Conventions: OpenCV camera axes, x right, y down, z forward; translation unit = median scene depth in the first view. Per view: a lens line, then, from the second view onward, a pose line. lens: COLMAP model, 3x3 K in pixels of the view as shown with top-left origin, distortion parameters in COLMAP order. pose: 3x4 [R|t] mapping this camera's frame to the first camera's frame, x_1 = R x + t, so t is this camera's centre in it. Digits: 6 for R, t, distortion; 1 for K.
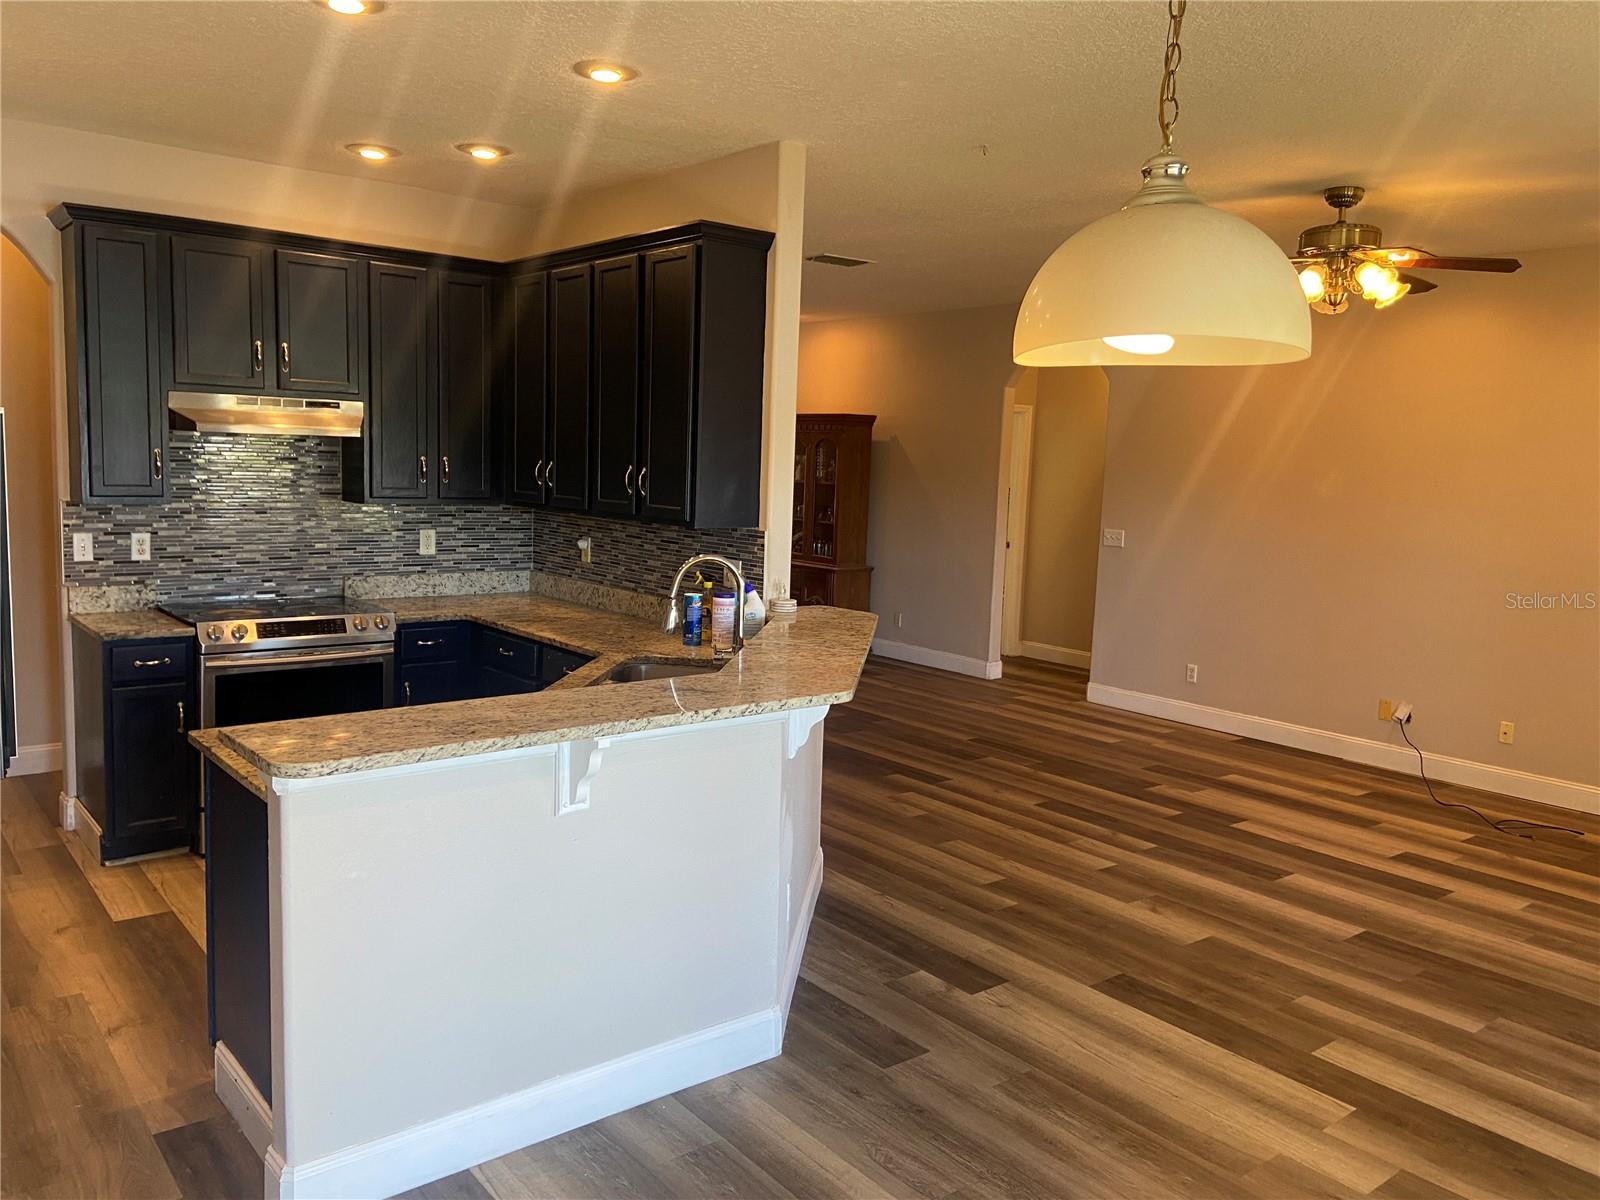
lens RADIAL K [[1213.9, 0, 790.9], [0, 1213.9, 591.7], [0, 0, 1]] dist [0.071721, -0.046920]
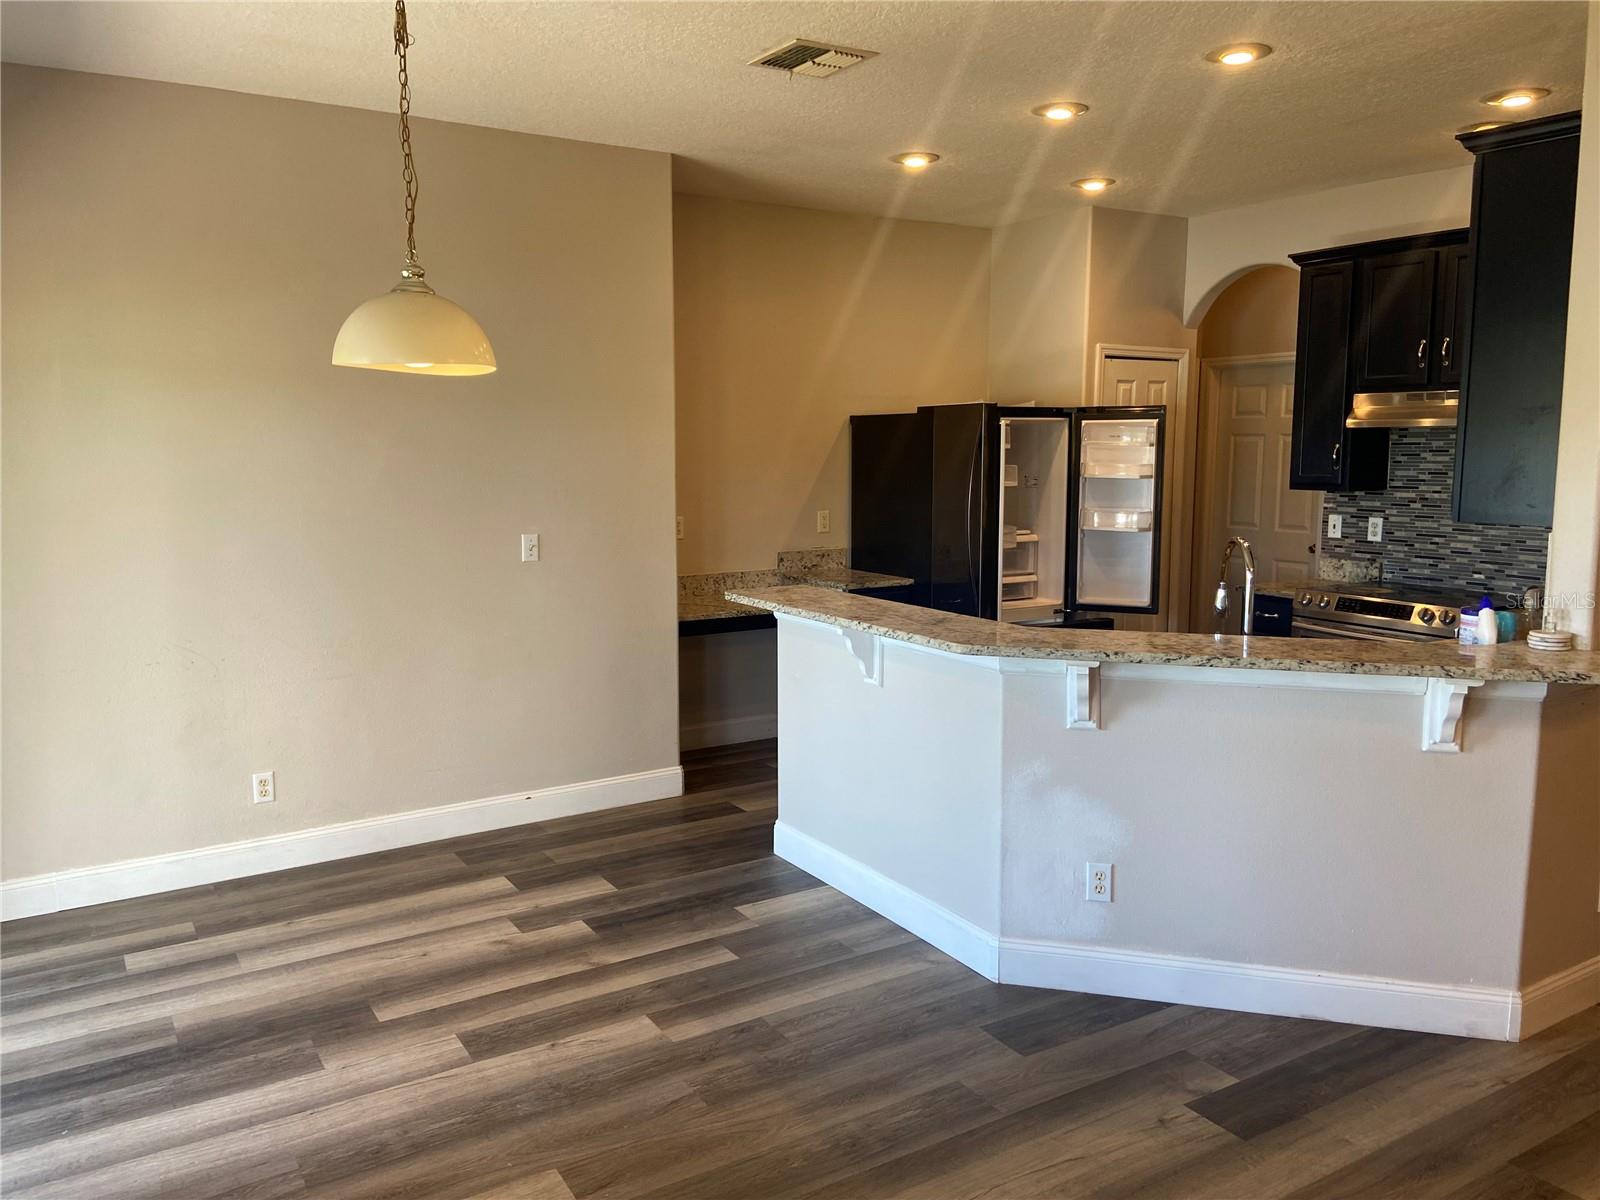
lens RADIAL K [[1213.9, 0, 784.0], [0, 1213.9, 601.0], [0, 0, 1]] dist [0.071721, -0.046920]
pose [[-0.136249, 0.100160, -0.985598, 0.705374], [-0.116068, 0.986410, 0.116287, -0.040495], [0.983852, 0.130240, -0.122772, 0.605325]]
